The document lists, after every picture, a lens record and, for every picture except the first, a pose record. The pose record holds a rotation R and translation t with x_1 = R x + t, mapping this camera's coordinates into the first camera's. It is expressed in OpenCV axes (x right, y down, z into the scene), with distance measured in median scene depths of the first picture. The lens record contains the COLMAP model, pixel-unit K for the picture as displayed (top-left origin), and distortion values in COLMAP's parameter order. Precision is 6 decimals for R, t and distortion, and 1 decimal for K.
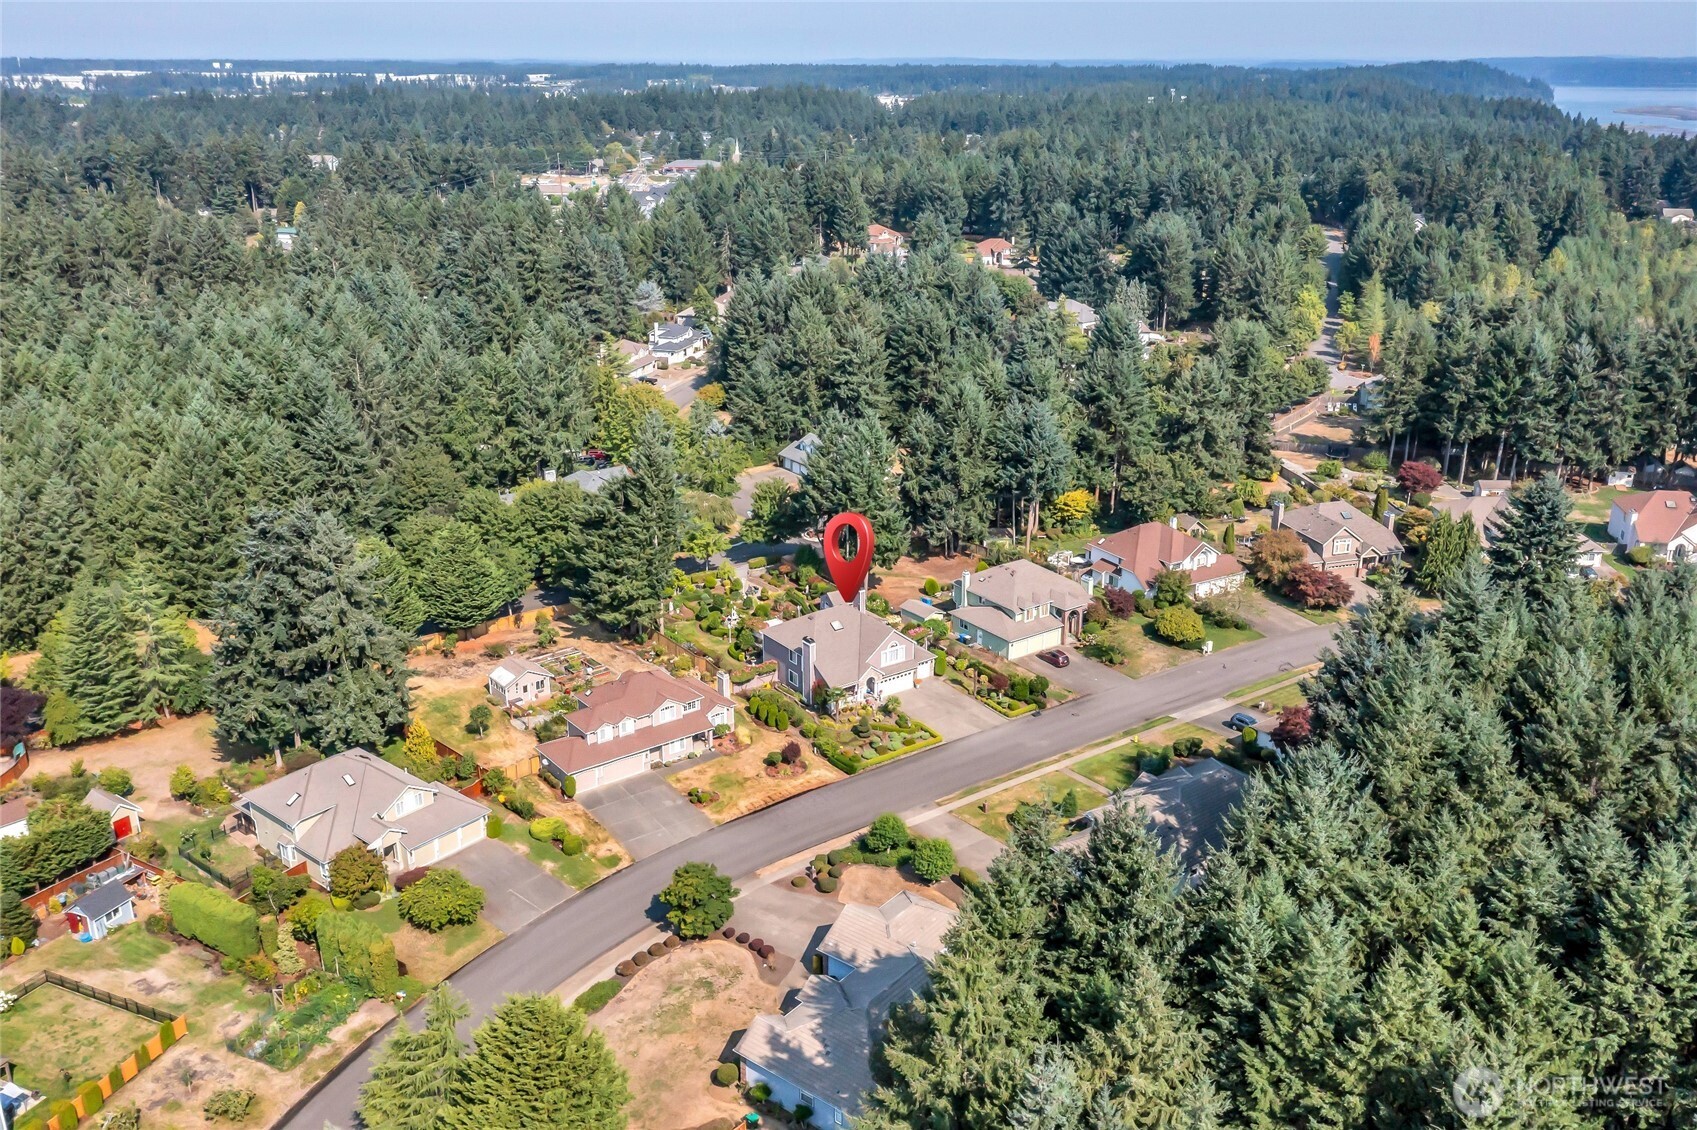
lens RADIAL K [[1365.9, 0, 848.5], [0, 1365.9, 565.0], [0, 0, 1]] dist [0.106067, 0.000088]
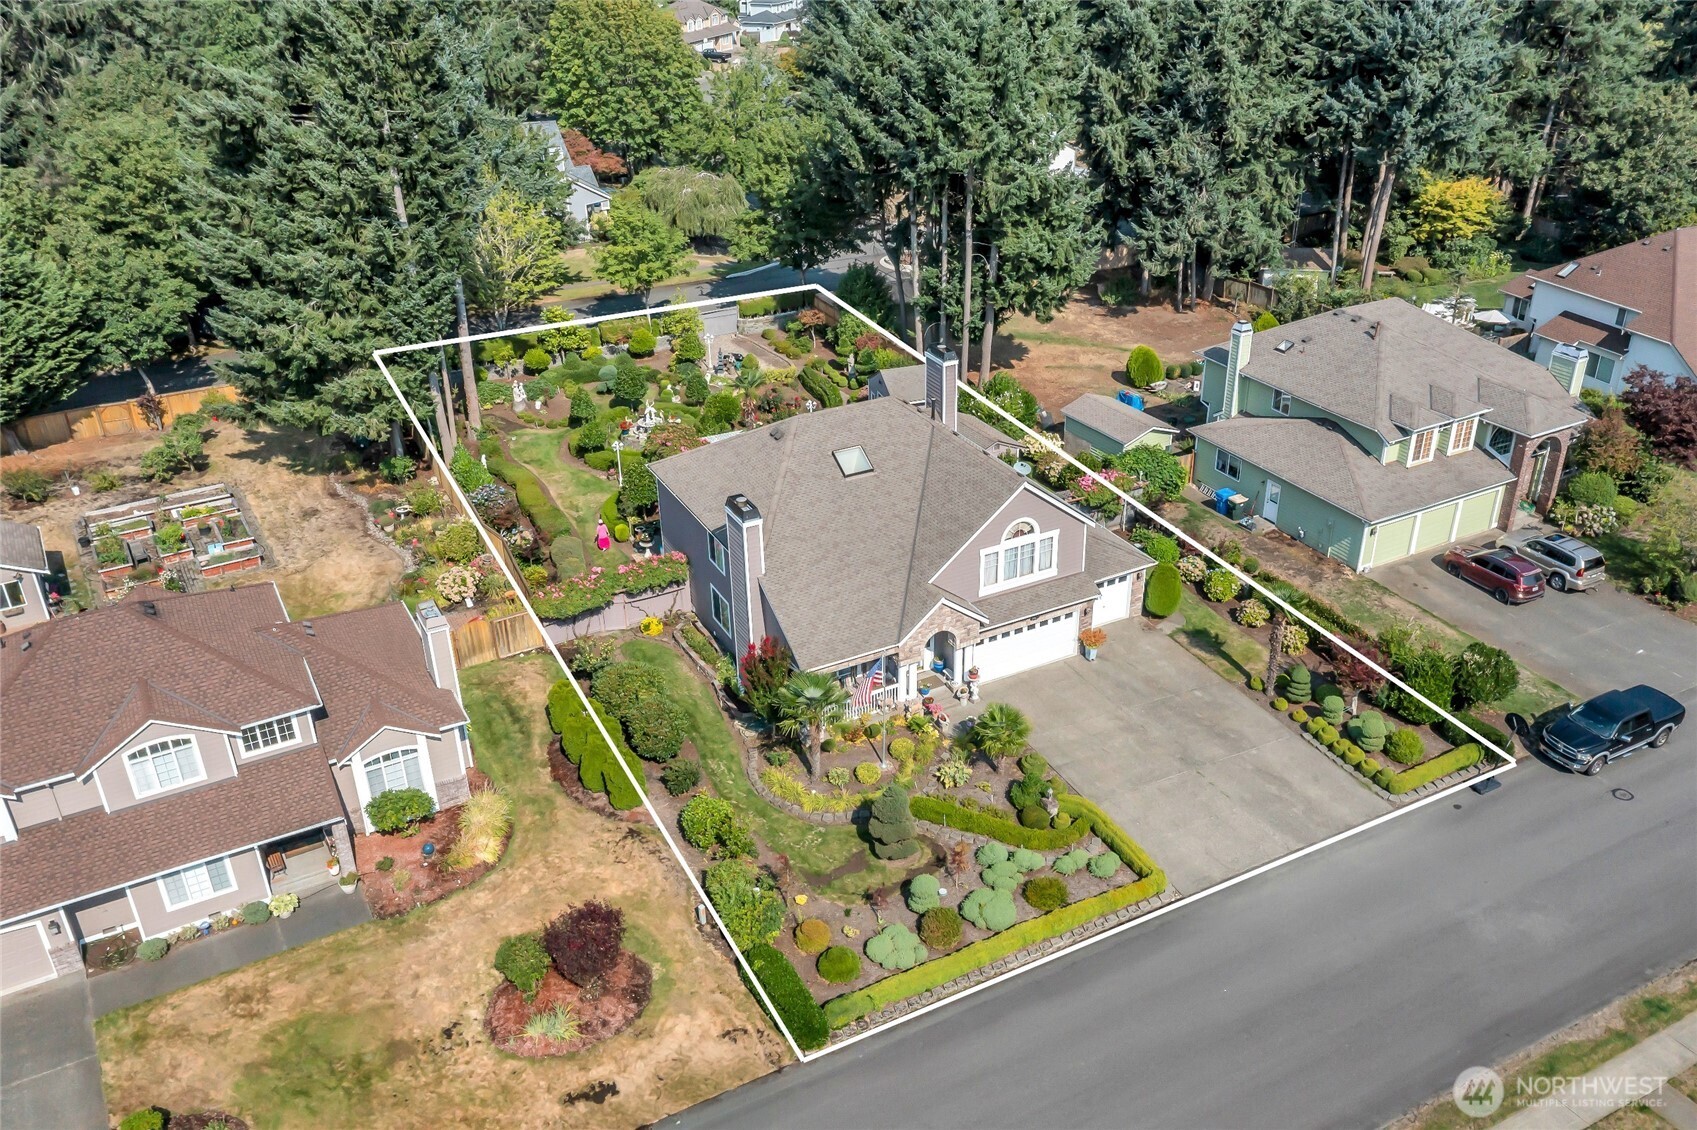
lens RADIAL K [[1330.8, 0, 848.5], [0, 1330.8, 565.0], [0, 0, 1]] dist [0.021278, -0.001092]
pose [[0.989053, 0.051061, -0.138441, 0.030638], [-0.030180, 0.988386, 0.148935, 0.017895], [0.144438, -0.143126, 0.979108, 0.576450]]
